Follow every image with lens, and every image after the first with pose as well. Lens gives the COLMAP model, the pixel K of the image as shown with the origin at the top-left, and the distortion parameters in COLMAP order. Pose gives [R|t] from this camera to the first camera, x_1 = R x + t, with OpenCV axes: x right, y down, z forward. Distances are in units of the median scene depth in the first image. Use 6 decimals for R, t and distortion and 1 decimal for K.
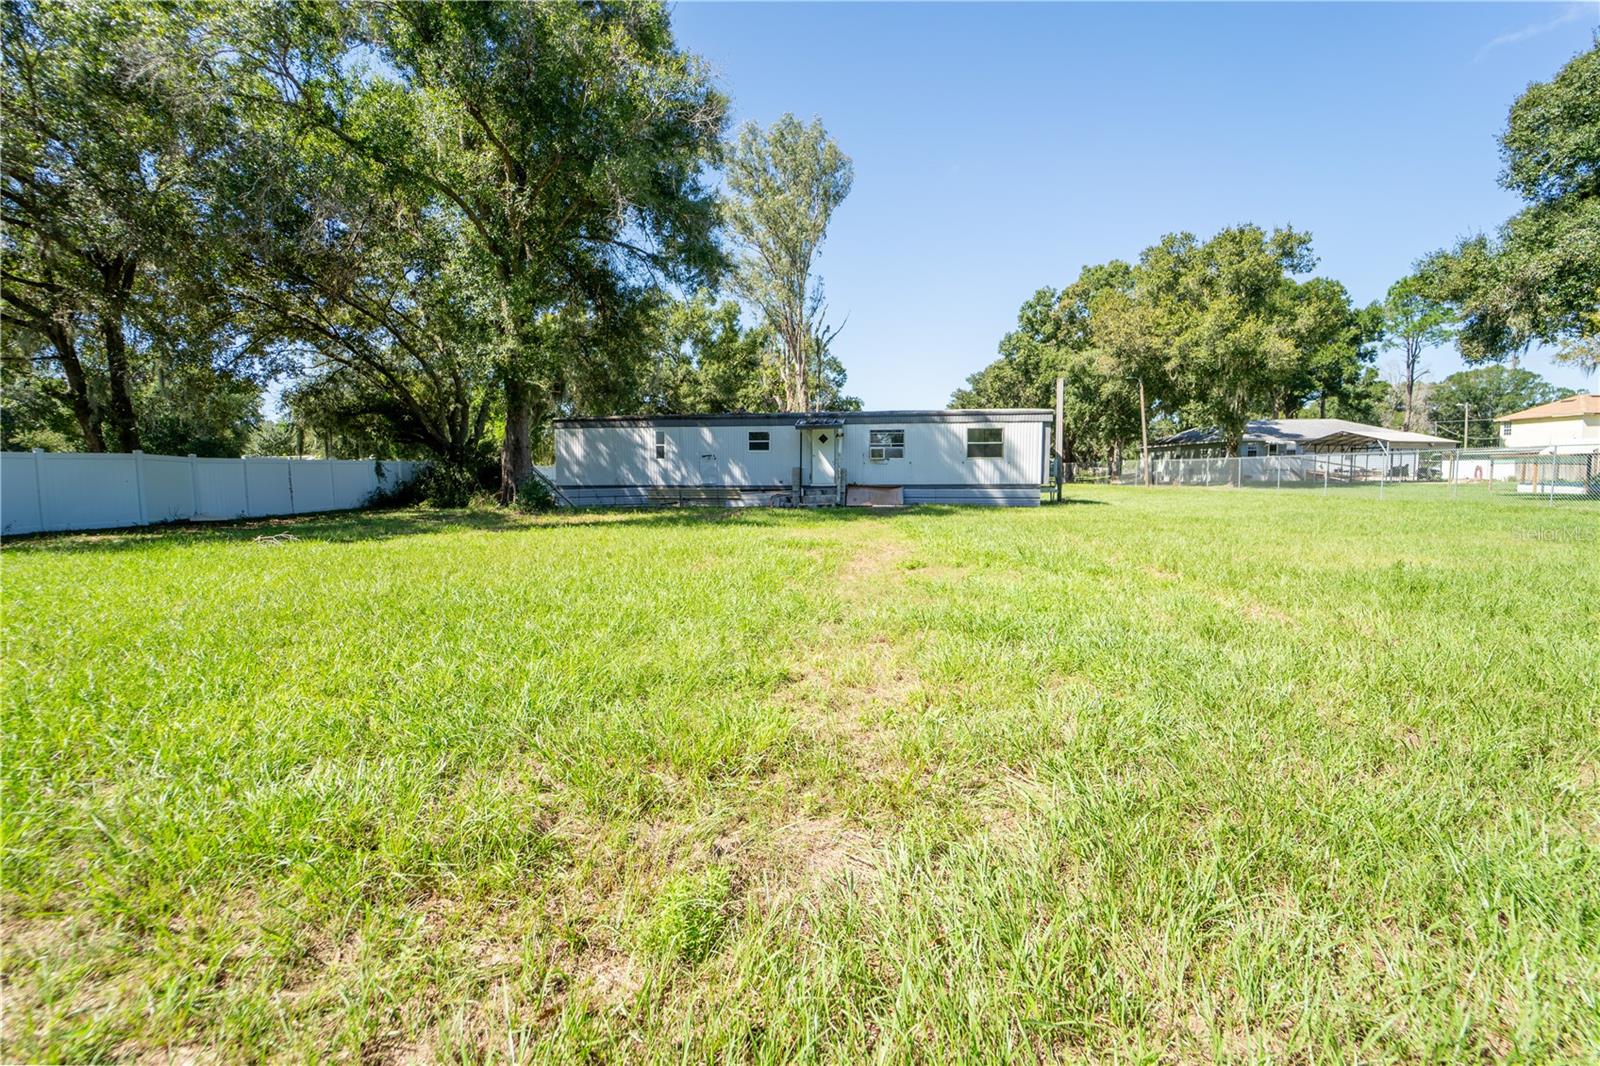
lens RADIAL K [[650.0, 0, 800.0], [0, 650.0, 533.0], [0, 0, 1]] dist [-0.023681, -0.000186]
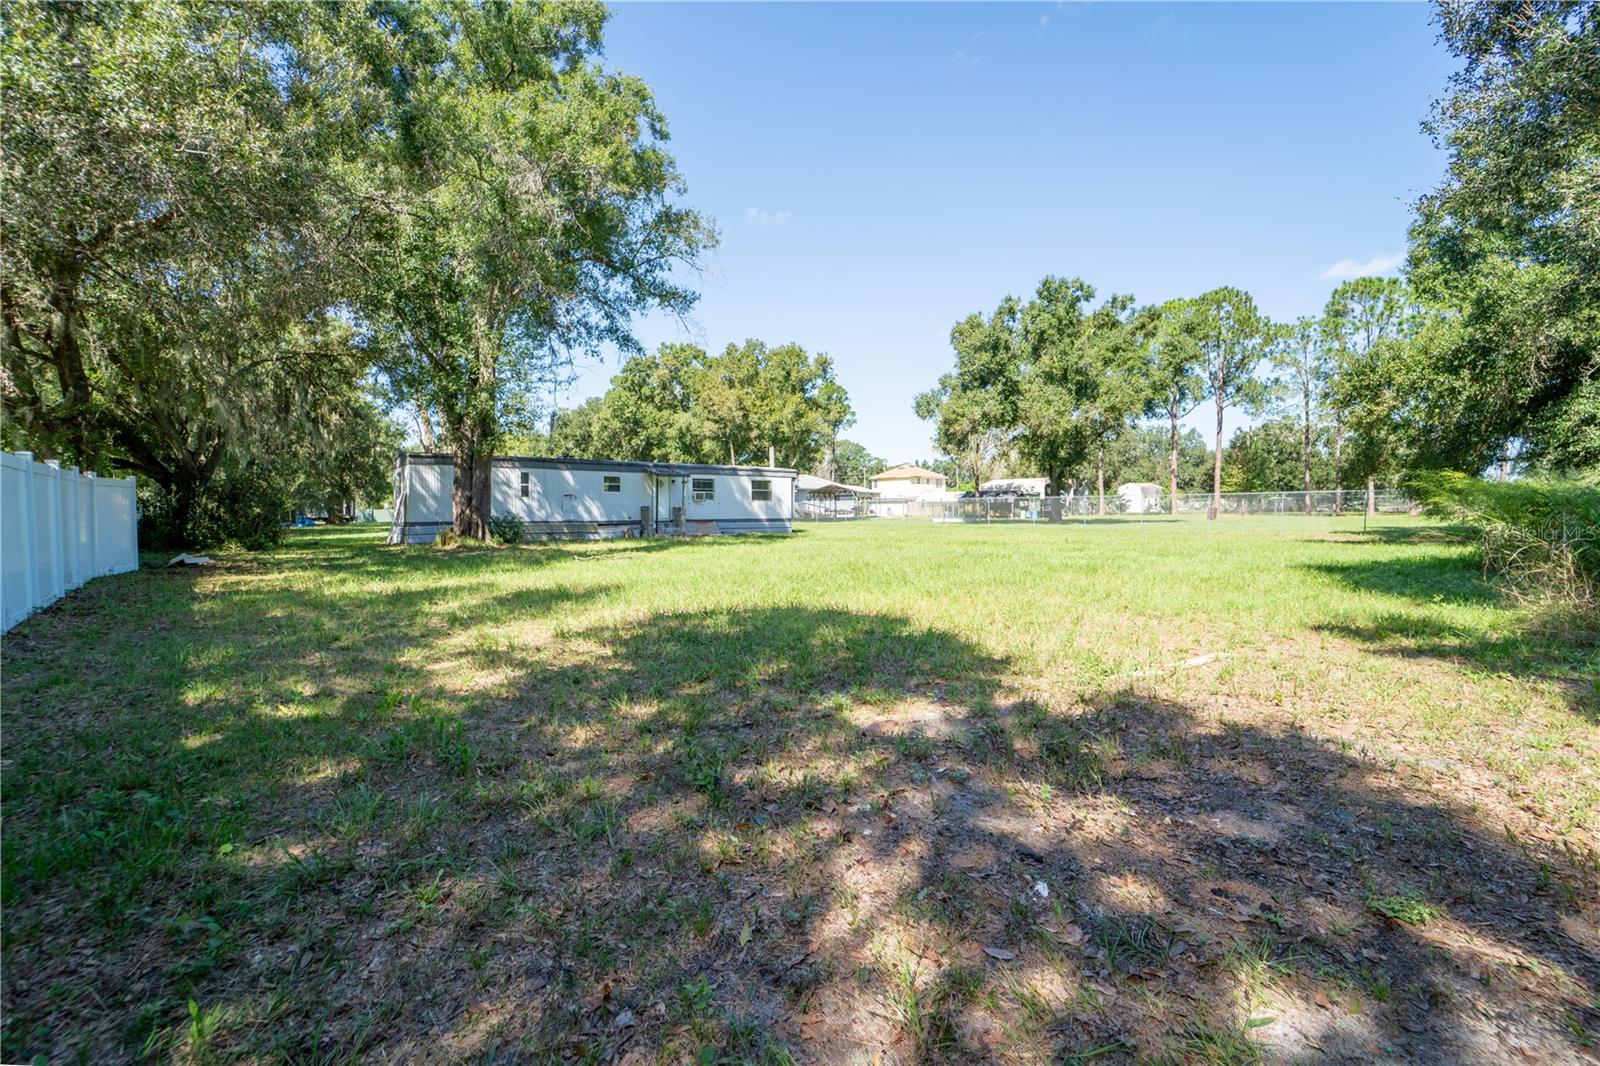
lens RADIAL K [[650.0, 0, 800.0], [0, 650.0, 533.0], [0, 0, 1]] dist [-0.023681, -0.000186]
pose [[0.715909, -0.019493, 0.697921, -0.647853], [0.062335, 0.997403, -0.036084, 0.013545], [-0.695405, 0.069338, 0.715265, -0.088978]]
